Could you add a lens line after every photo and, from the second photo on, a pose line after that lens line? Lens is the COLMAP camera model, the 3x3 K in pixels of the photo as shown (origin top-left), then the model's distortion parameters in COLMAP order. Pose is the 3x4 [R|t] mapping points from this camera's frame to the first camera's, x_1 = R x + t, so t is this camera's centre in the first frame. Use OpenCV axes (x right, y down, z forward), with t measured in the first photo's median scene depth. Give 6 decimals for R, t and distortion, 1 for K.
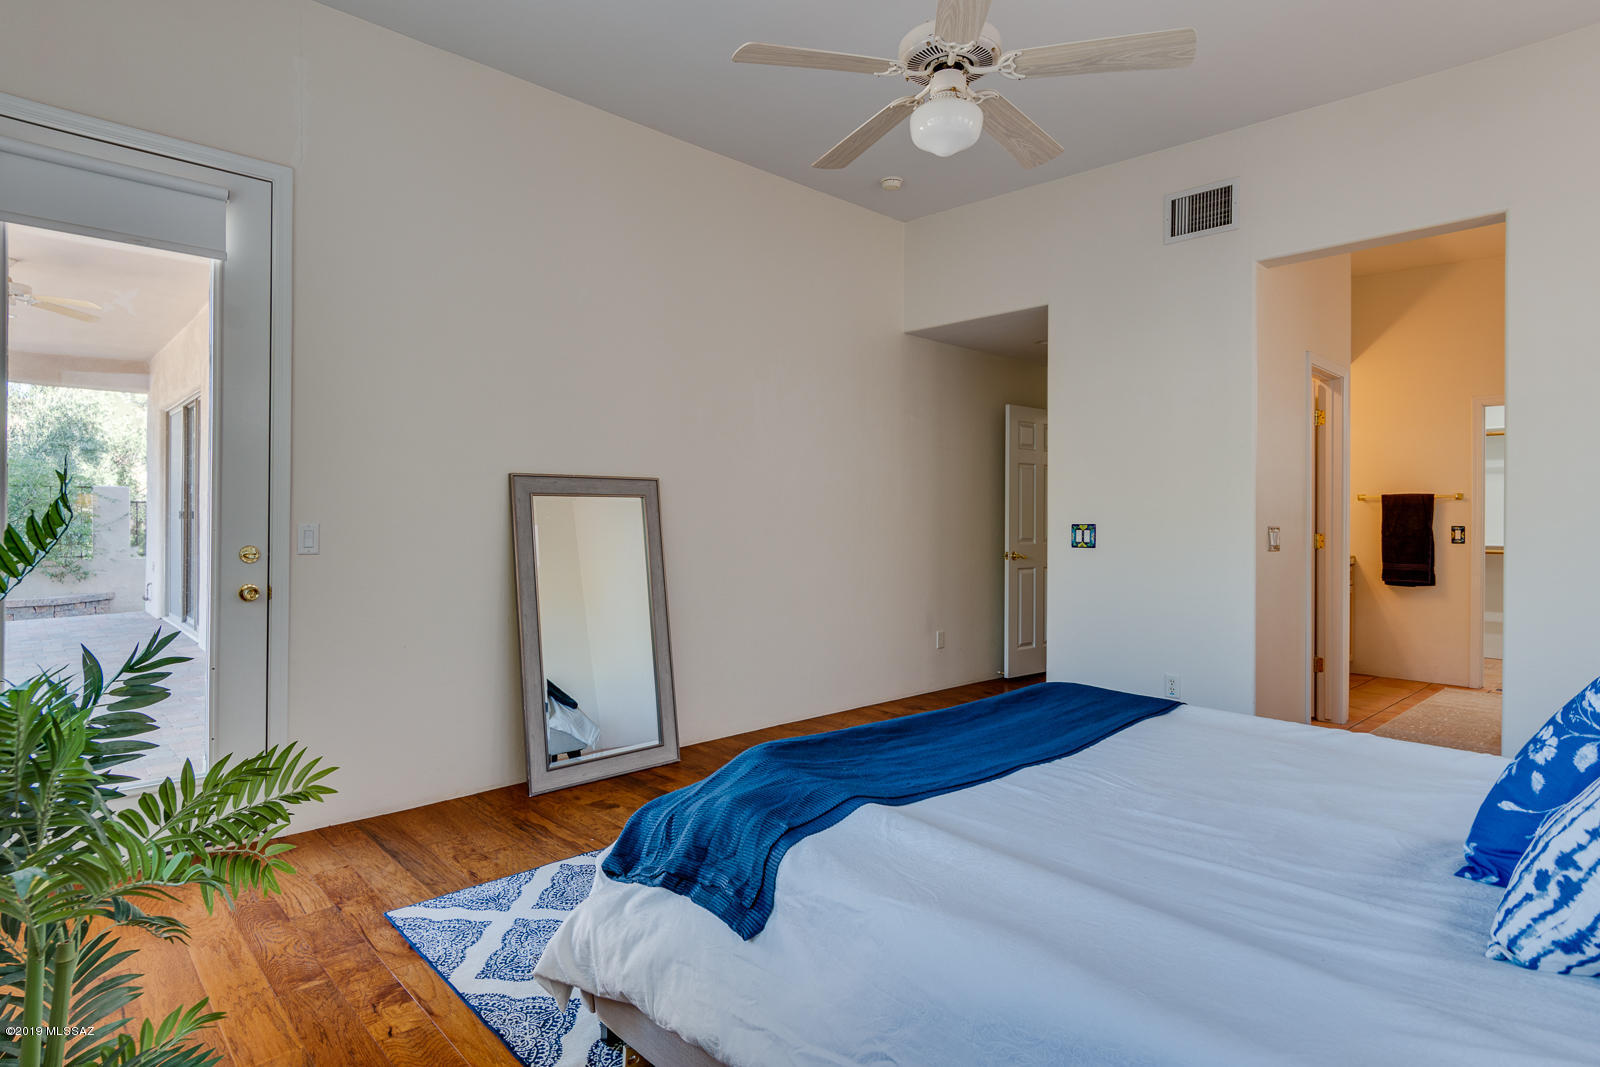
lens RADIAL K [[847.7, 0, 766.2], [0, 847.7, 515.0], [0, 0, 1]] dist [0.005033, -0.002351]
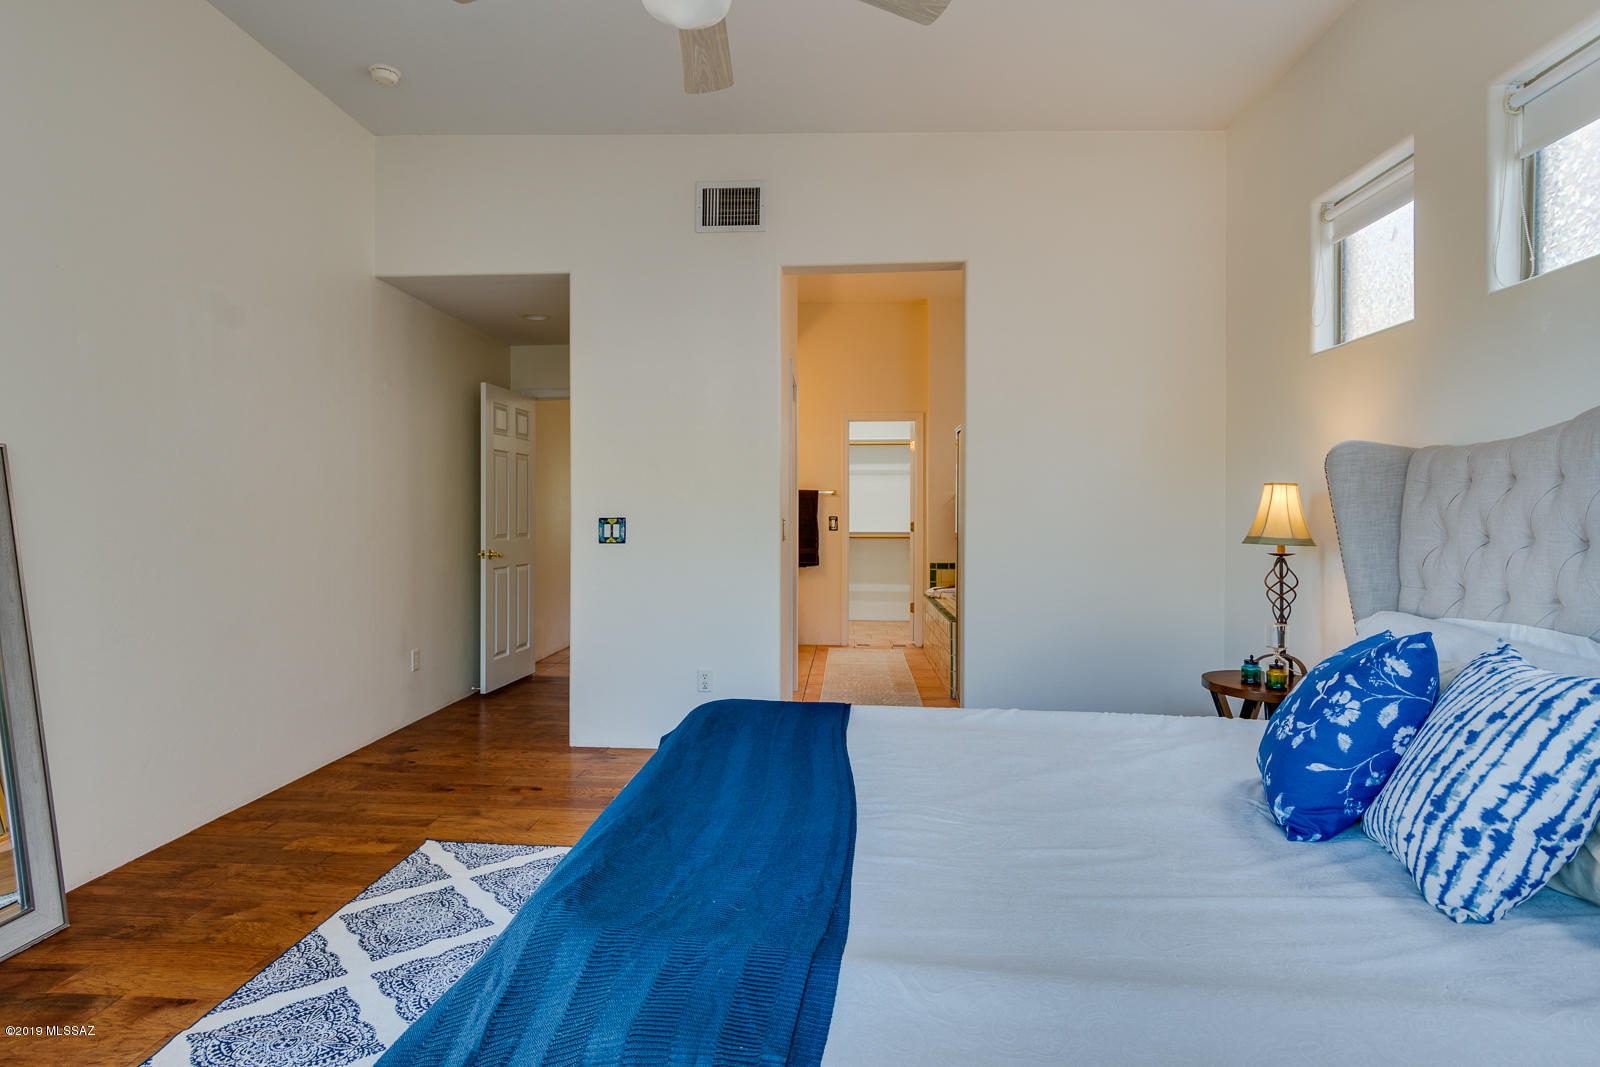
lens RADIAL K [[760.7, 0, 454.7], [0, 760.7, 513.7], [0, 0, 1]] dist [0.017456, -0.006351]
pose [[0.728866, -0.005690, 0.684633, -0.645109], [0.000731, 0.999971, 0.007533, -0.000145], [-0.684656, -0.004990, 0.728849, 1.036589]]
